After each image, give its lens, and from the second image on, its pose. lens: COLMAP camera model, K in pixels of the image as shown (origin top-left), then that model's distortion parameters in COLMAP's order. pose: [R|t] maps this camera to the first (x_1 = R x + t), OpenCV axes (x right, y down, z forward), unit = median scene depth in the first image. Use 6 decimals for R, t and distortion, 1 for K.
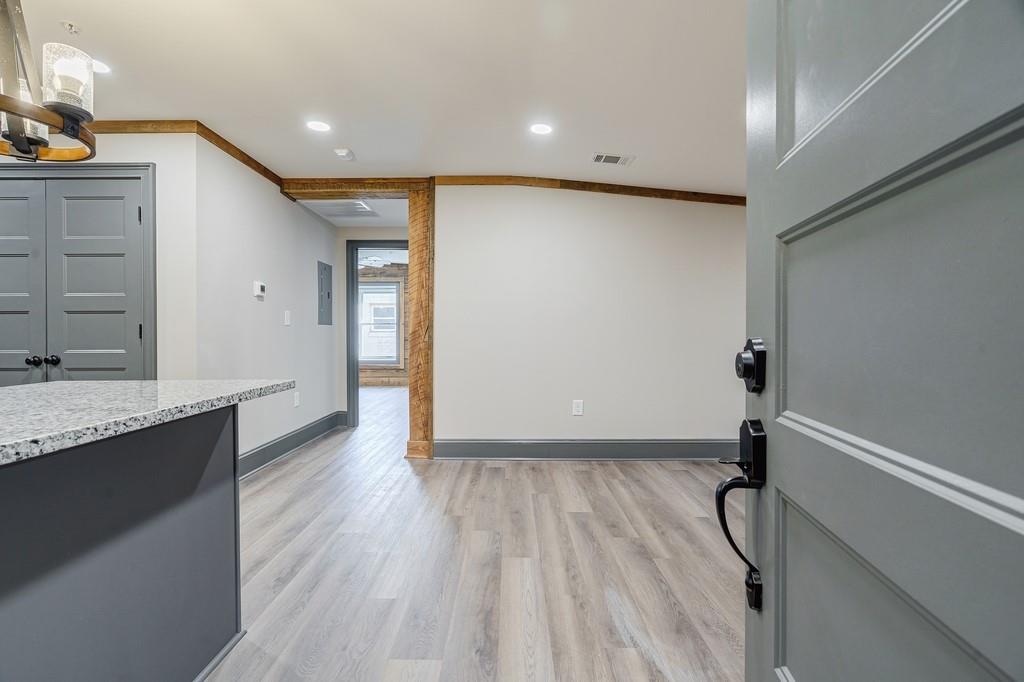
lens RADIAL K [[465.2, 0, 501.7], [0, 465.2, 337.3], [0, 0, 1]] dist [0.000206, 0.000222]
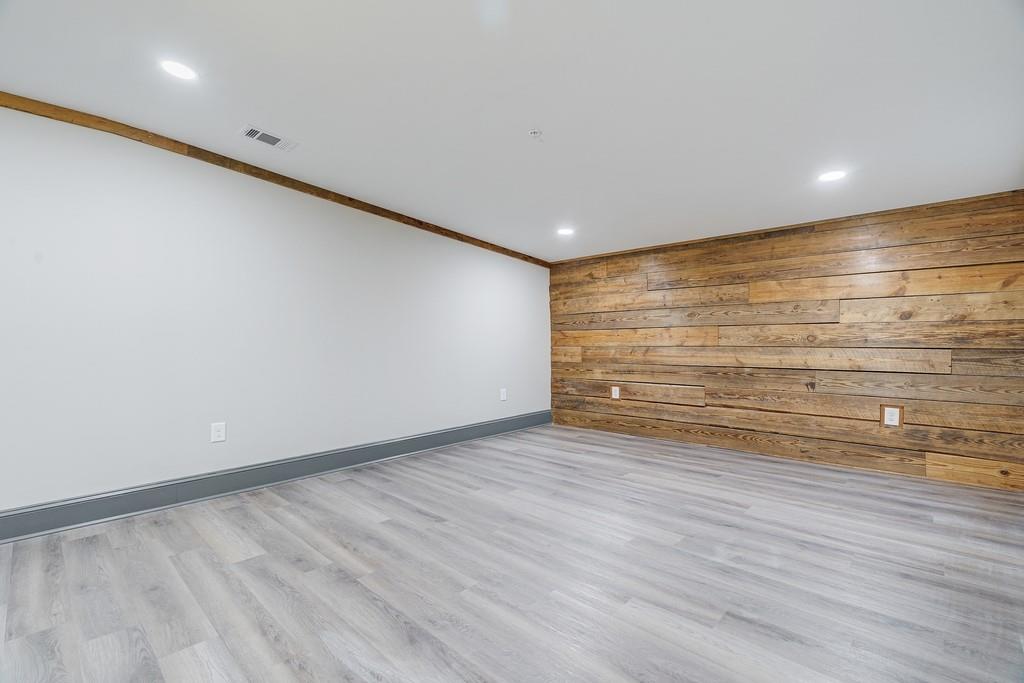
lens RADIAL K [[465.2, 0, 512.1], [0, 465.2, 343.3], [0, 0, 1]] dist [-0.001598, -0.000286]
pose [[0.681767, -0.010311, 0.731497, -0.112060], [0.012236, 0.999922, 0.002691, 0.000794], [-0.731467, 0.007117, 0.681840, 0.101402]]
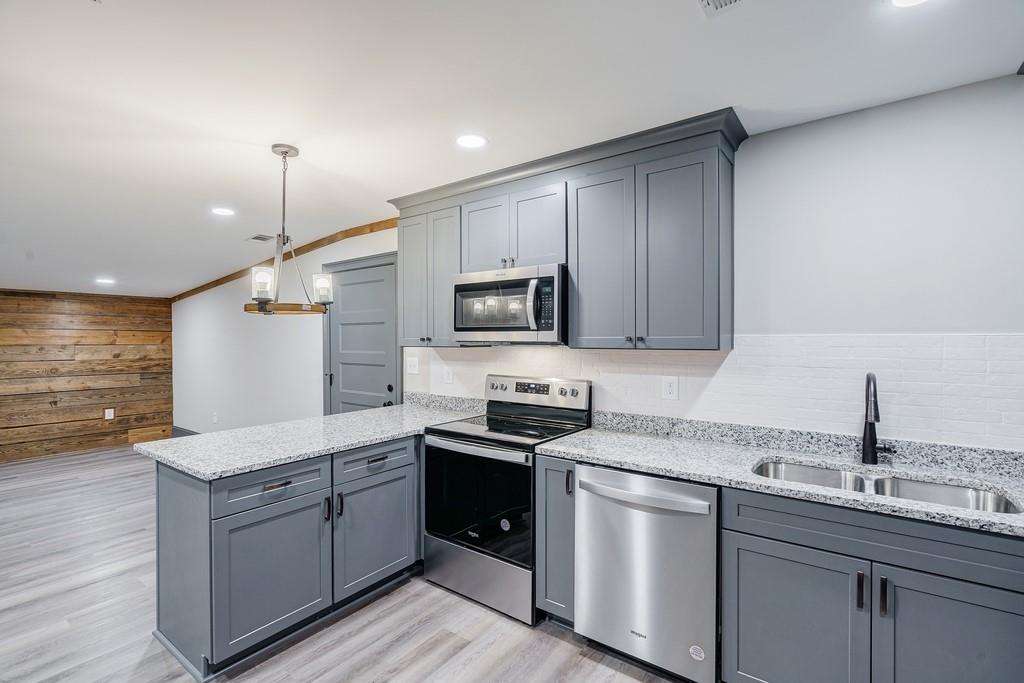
lens RADIAL K [[472.6, 0, 515.2], [0, 472.6, 344.1], [0, 0, 1]] dist [-0.004708, 0.000211]
pose [[-0.813698, -0.001874, 0.581285, -1.295165], [0.009300, 0.999825, 0.016241, -0.128001], [-0.581214, 0.018621, -0.813538, 0.876301]]
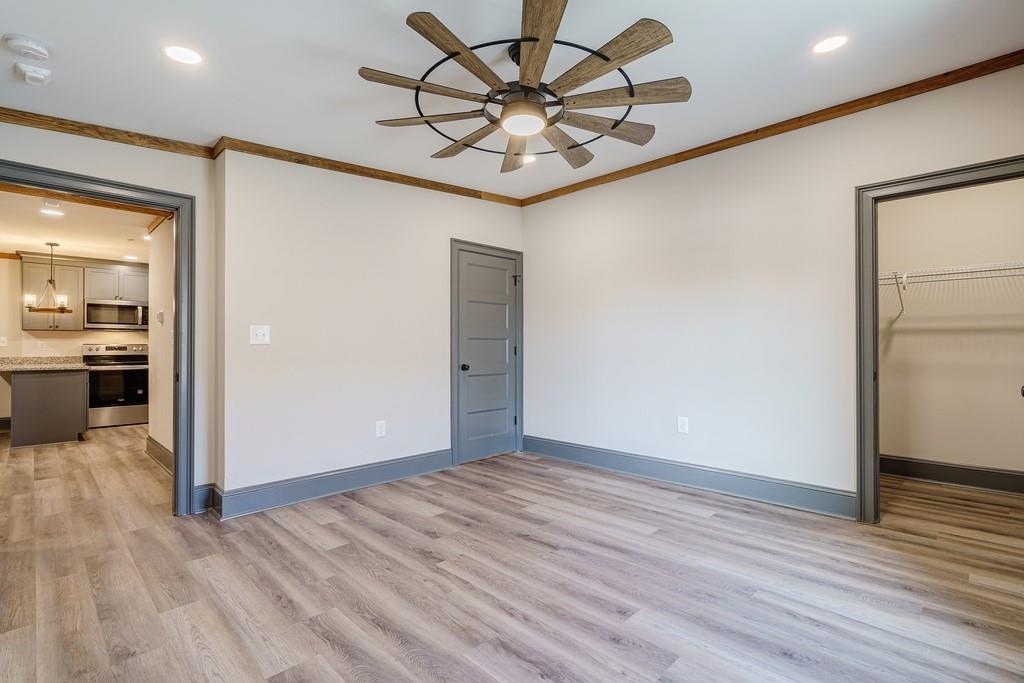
lens RADIAL K [[472.6, 0, 515.2], [0, 472.6, 344.1], [0, 0, 1]] dist [-0.004708, 0.000211]
pose [[-0.690440, 0.002361, -0.723385, -0.357604], [-0.002399, 0.999982, 0.005554, -0.055581], [0.723385, 0.005570, -0.690422, 3.318029]]
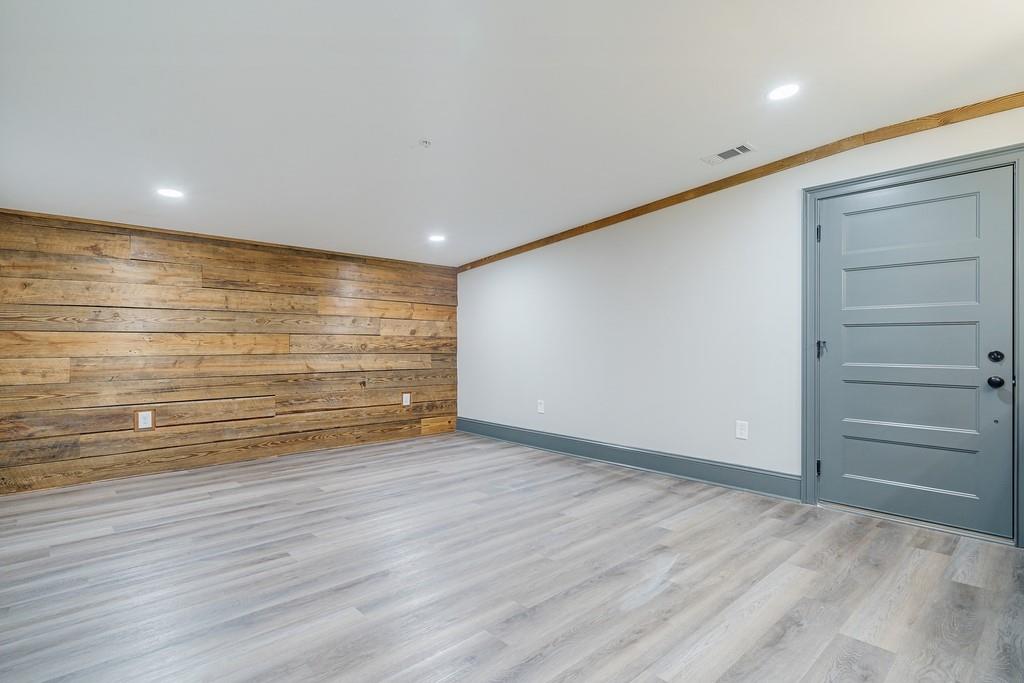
lens RADIAL K [[513.4, 0, 498.8], [0, 513.4, 343.8], [0, 0, 1]] dist [-0.000672, 0.000107]
pose [[-0.683650, 0.002959, 0.729804, -0.258208], [0.004755, 0.999989, 0.000400, -0.008460], [-0.729794, 0.003743, -0.683657, 1.327584]]
